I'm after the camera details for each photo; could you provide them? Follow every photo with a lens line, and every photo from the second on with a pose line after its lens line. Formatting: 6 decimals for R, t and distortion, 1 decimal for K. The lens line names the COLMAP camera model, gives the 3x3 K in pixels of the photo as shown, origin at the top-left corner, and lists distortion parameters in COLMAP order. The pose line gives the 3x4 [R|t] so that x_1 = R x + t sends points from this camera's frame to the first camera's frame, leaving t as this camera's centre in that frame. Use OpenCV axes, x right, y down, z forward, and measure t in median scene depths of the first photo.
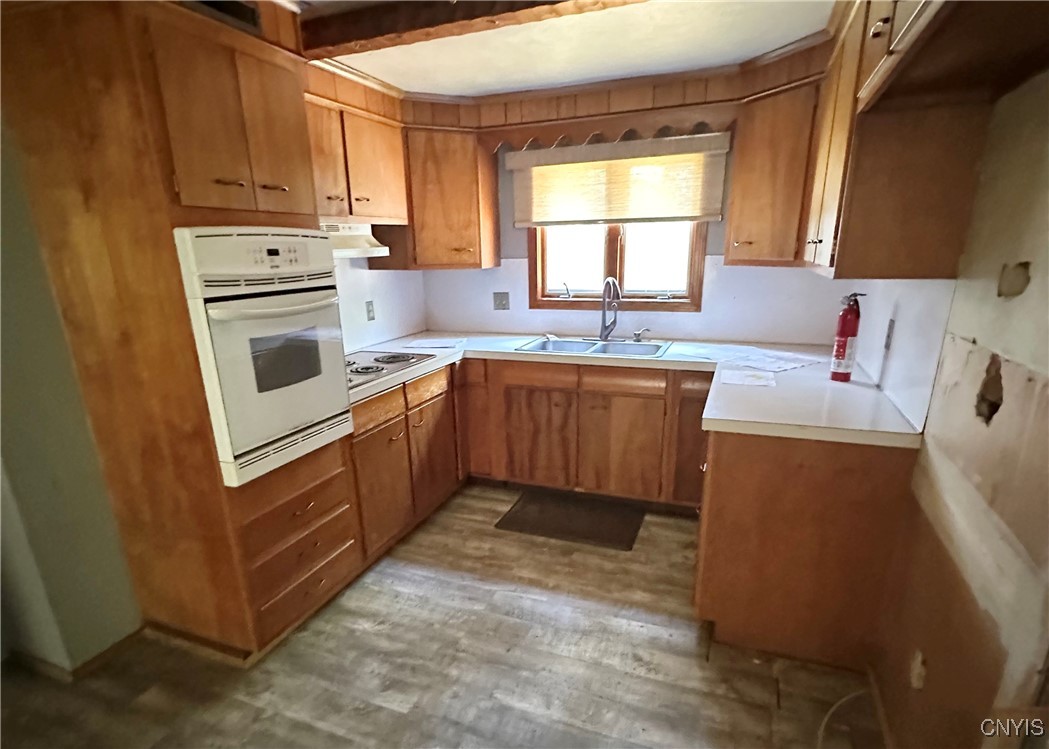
lens RADIAL K [[558.0, 0, 527.6], [0, 558.0, 433.7], [0, 0, 1]] dist [-0.002272, 0.003124]
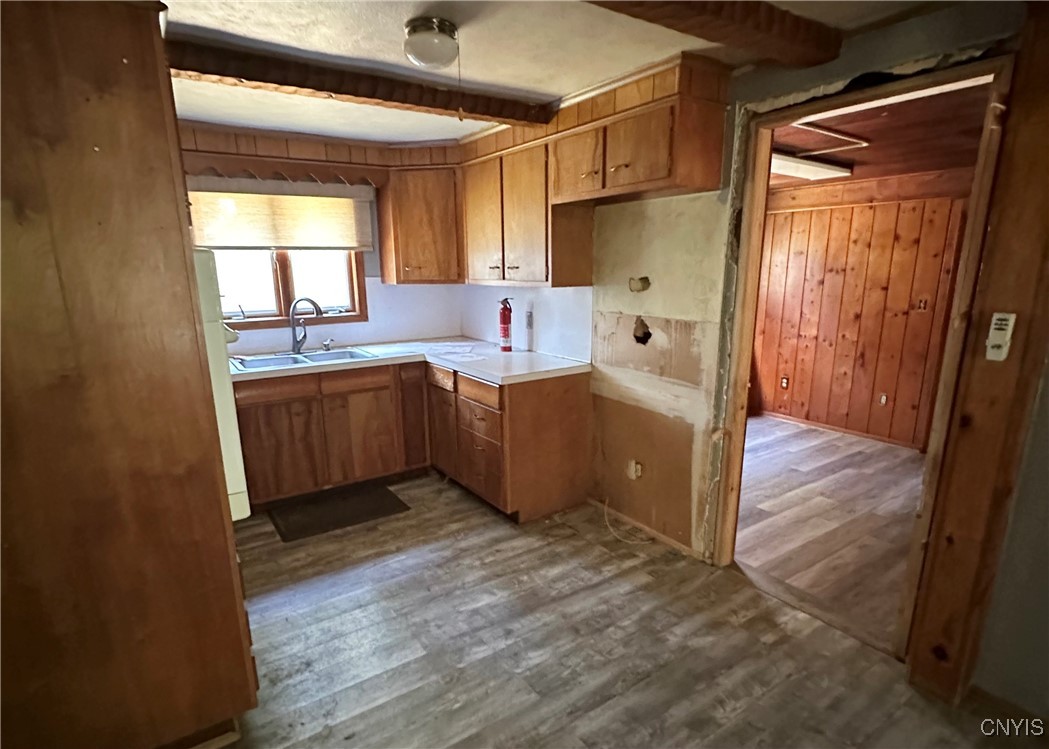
lens RADIAL K [[558.0, 0, 519.5], [0, 558.0, 406.9], [0, 0, 1]] dist [-0.002272, 0.003124]
pose [[0.569182, -0.193897, 0.799022, -0.582289], [0.260891, 0.964168, 0.048127, -0.006177], [-0.779723, 0.181065, 0.599373, 0.023235]]
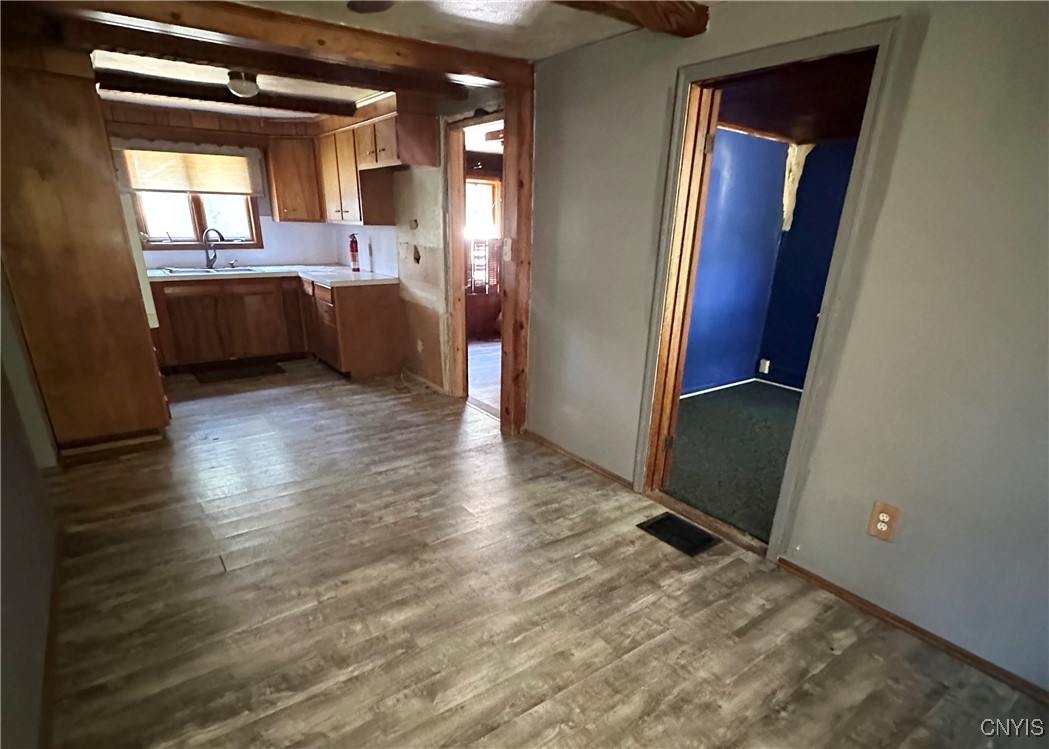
lens RADIAL K [[558.0, 0, 517.6], [0, 558.0, 444.0], [0, 0, 1]] dist [-0.002272, 0.003124]
pose [[0.546965, -0.290162, 0.785261, -0.895873], [0.234864, 0.953527, 0.188745, 0.248831], [-0.803535, 0.081193, 0.589695, -0.701559]]
